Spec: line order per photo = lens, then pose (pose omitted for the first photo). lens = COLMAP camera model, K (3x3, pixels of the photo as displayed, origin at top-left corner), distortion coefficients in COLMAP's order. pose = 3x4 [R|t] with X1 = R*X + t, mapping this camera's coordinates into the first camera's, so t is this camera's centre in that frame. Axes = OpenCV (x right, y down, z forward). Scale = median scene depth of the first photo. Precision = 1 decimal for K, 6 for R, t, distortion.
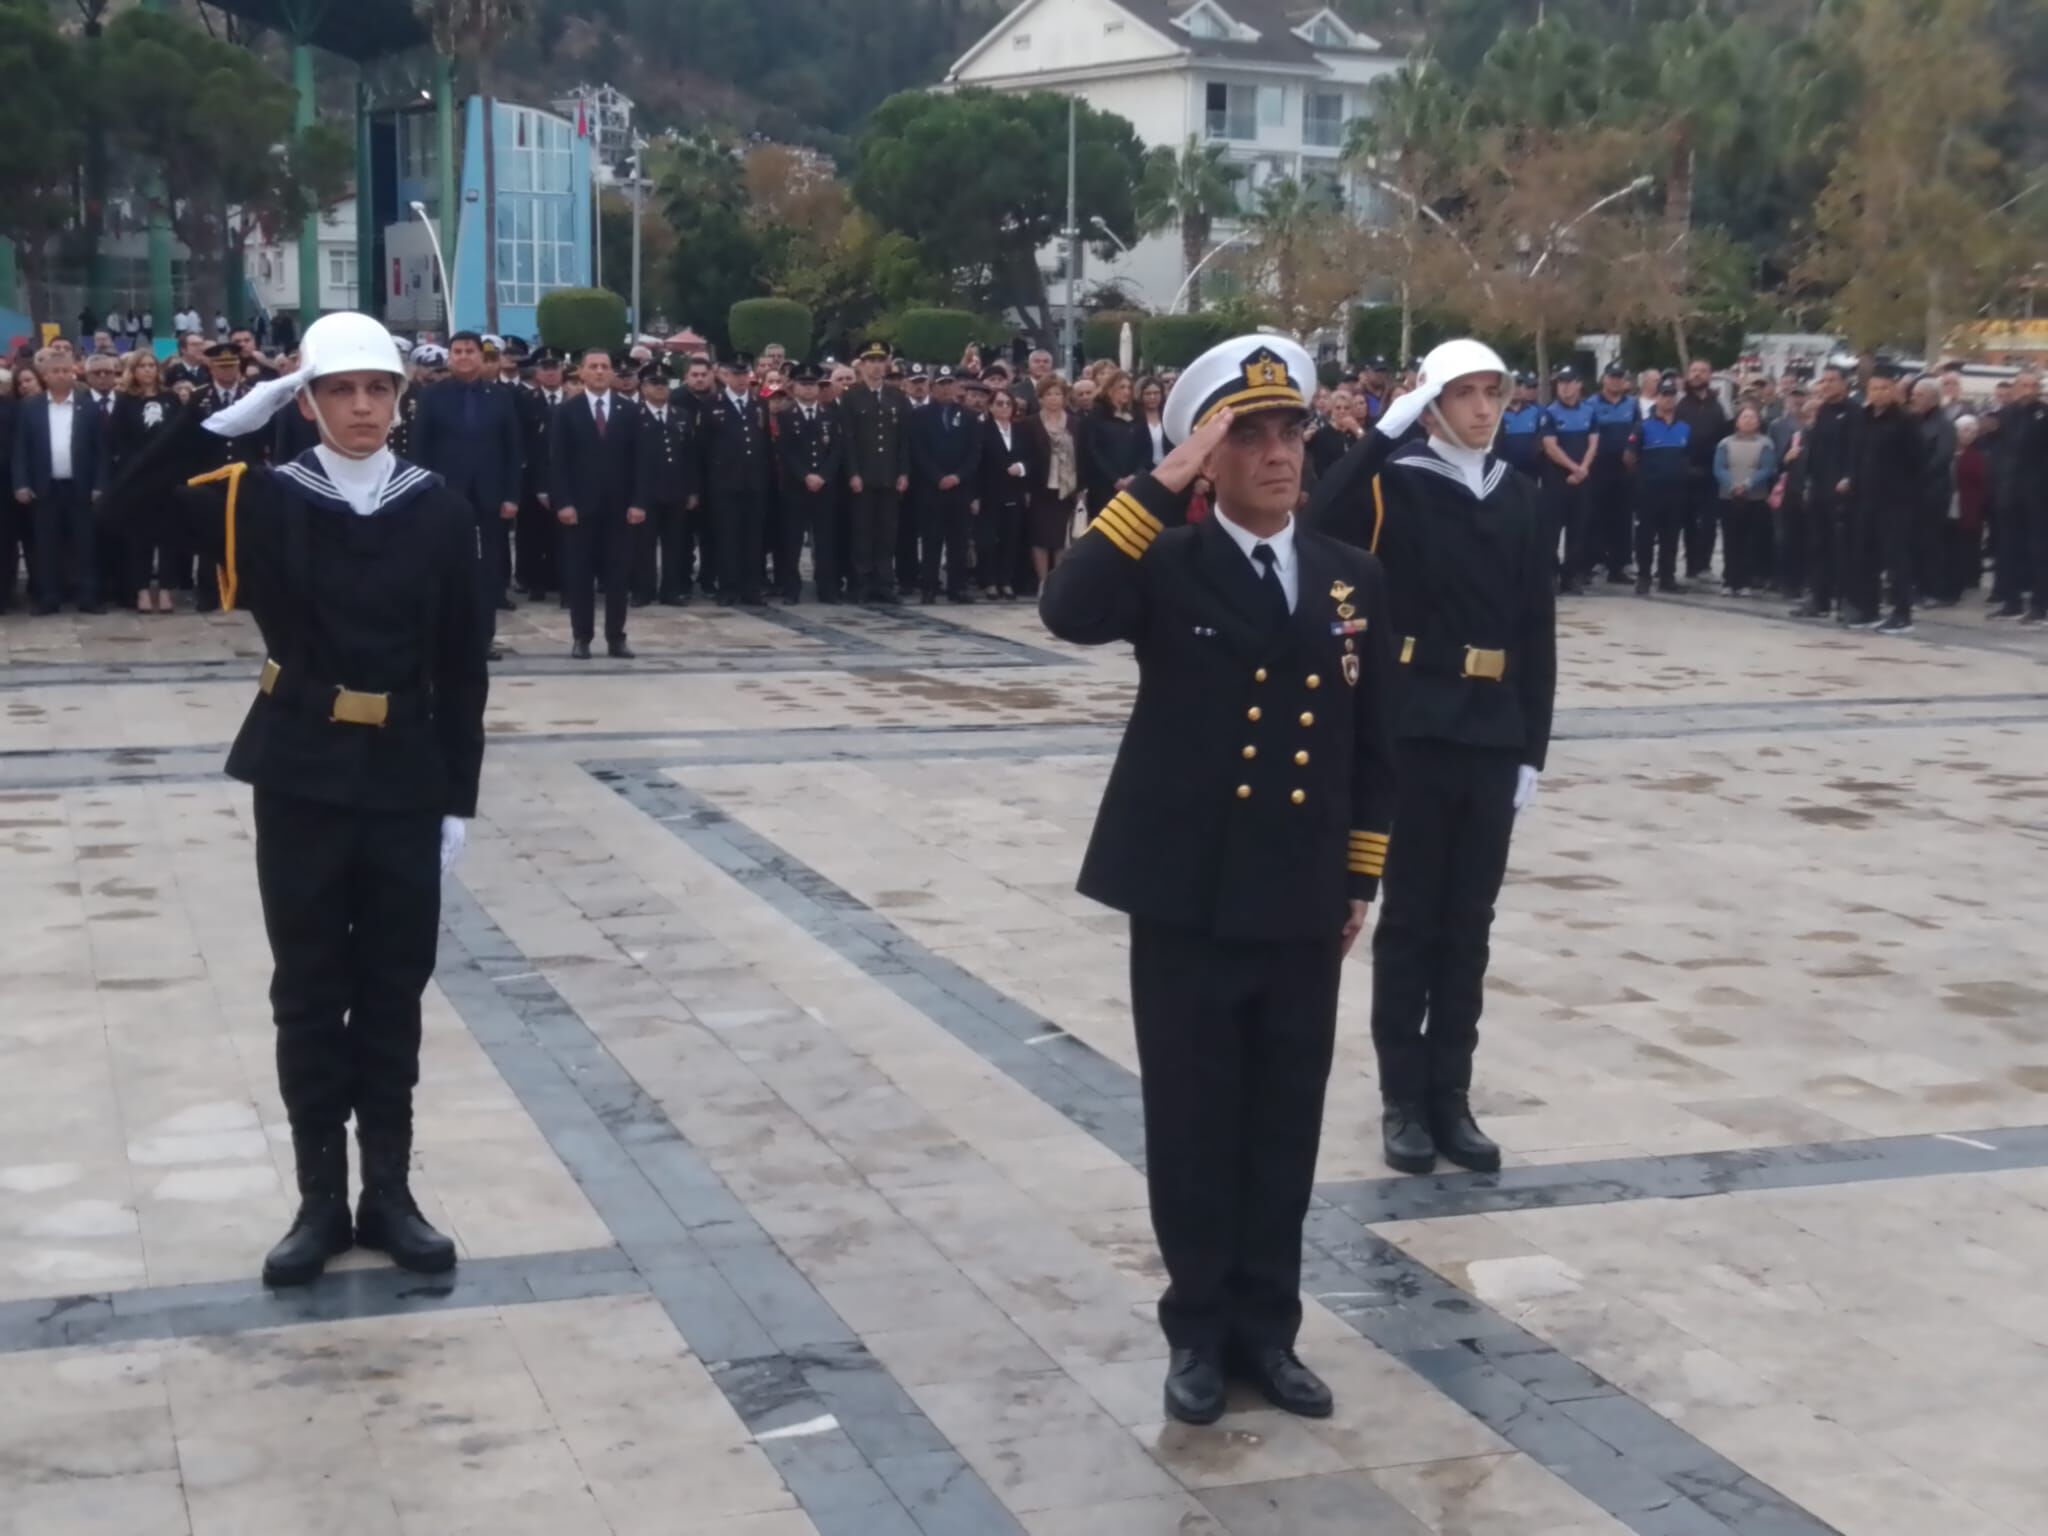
lens RADIAL K [[3018.1, 0, 1080.6], [0, 3018.1, 731.6], [0, 0, 1]] dist [0.101247, -0.088740]
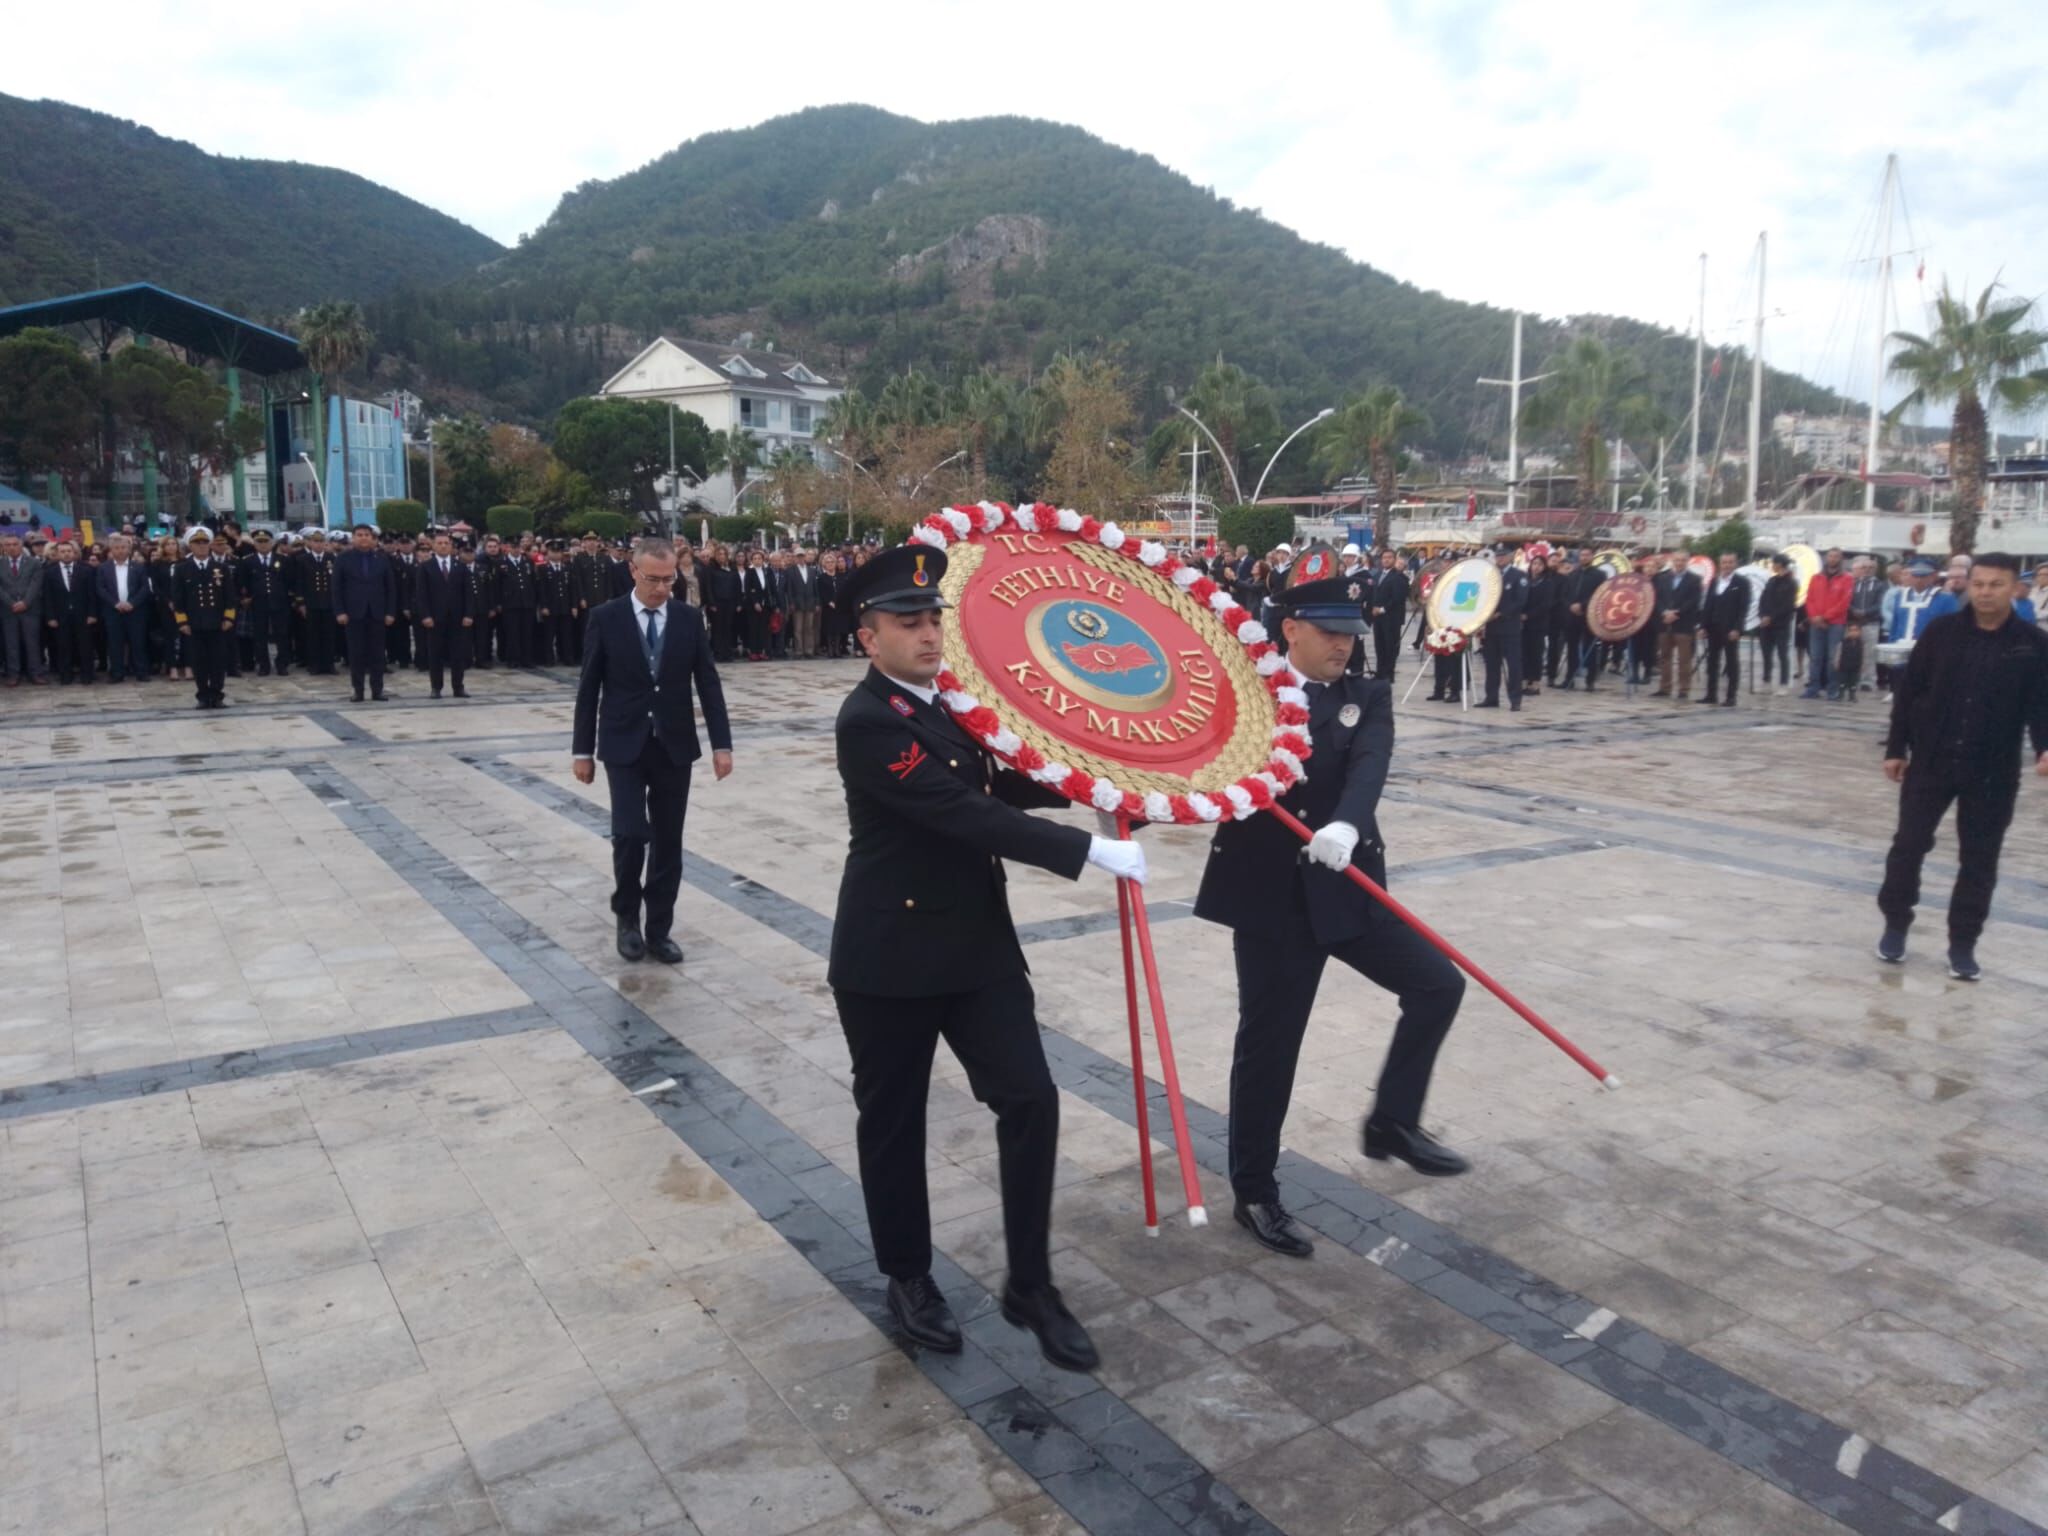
lens RADIAL K [[1478.5, 0, 1064.6], [0, 1478.5, 757.0], [0, 0, 1]] dist [0.111063, -0.173965]
pose [[0.968294, -0.038584, 0.246817, -0.004732], [0.032756, 0.999080, 0.027676, -0.000214], [-0.247658, -0.018714, 0.968667, -0.000238]]
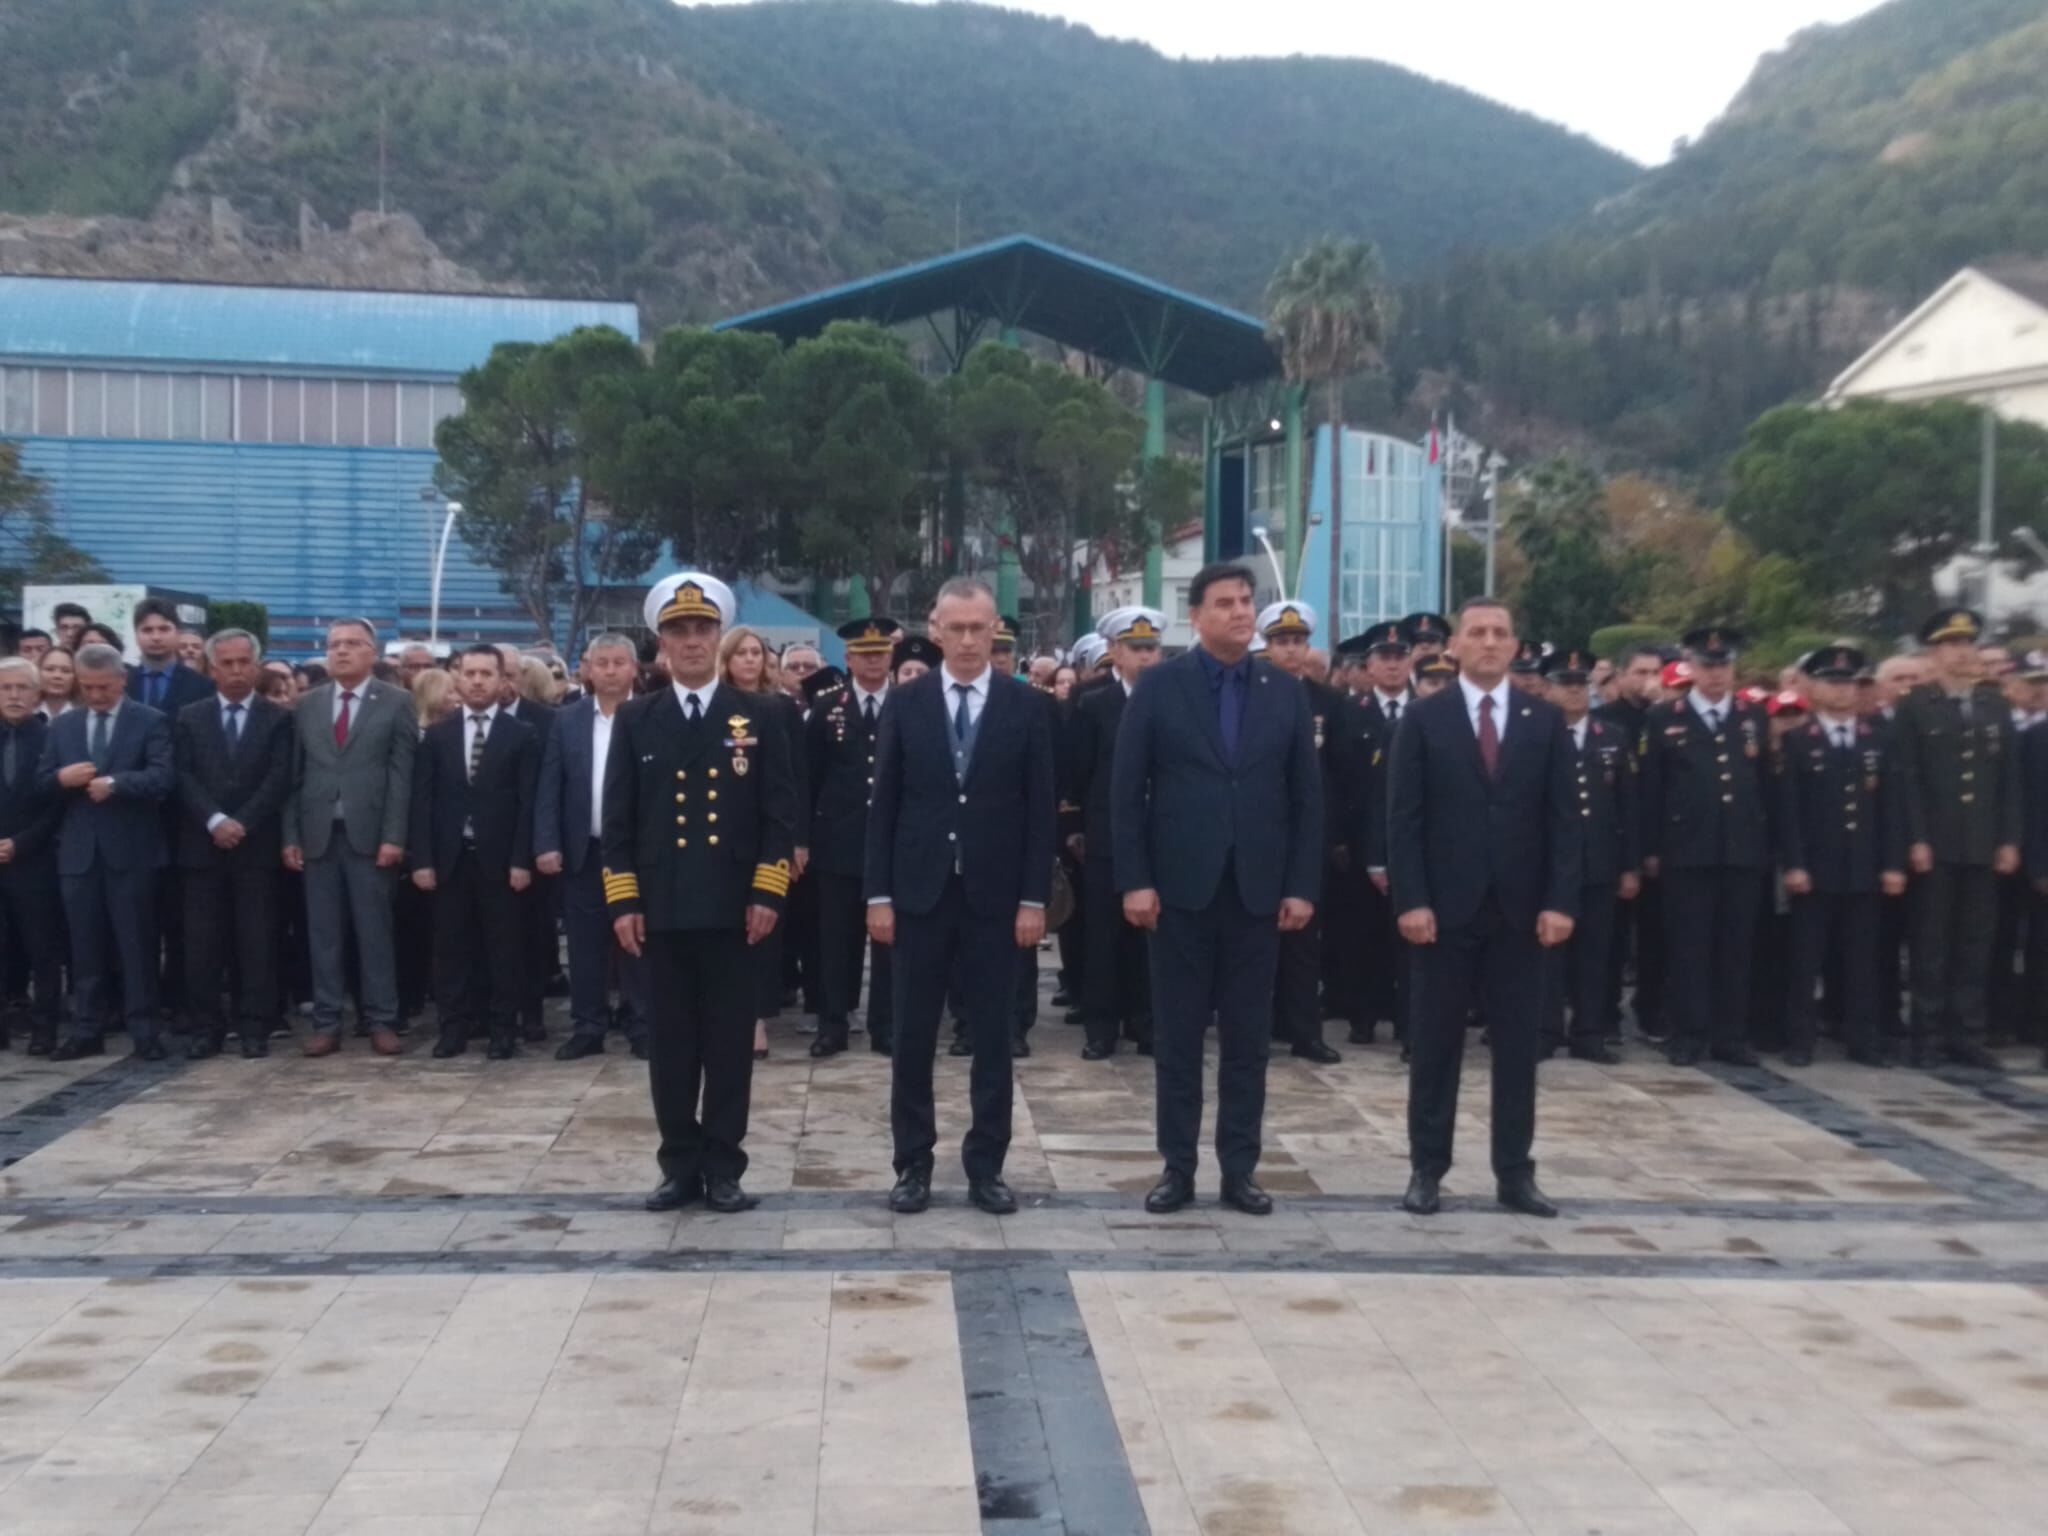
lens RADIAL K [[2980.3, 0, 1019.0], [0, 2980.3, 663.7], [0, 0, 1]] dist [0.110126, -0.034152]
pose [[0.956190, -0.003632, -0.292724, -0.021343], [-0.035669, 0.991027, -0.128812, -0.011741], [0.290565, 0.133610, 0.947481, 0.122905]]
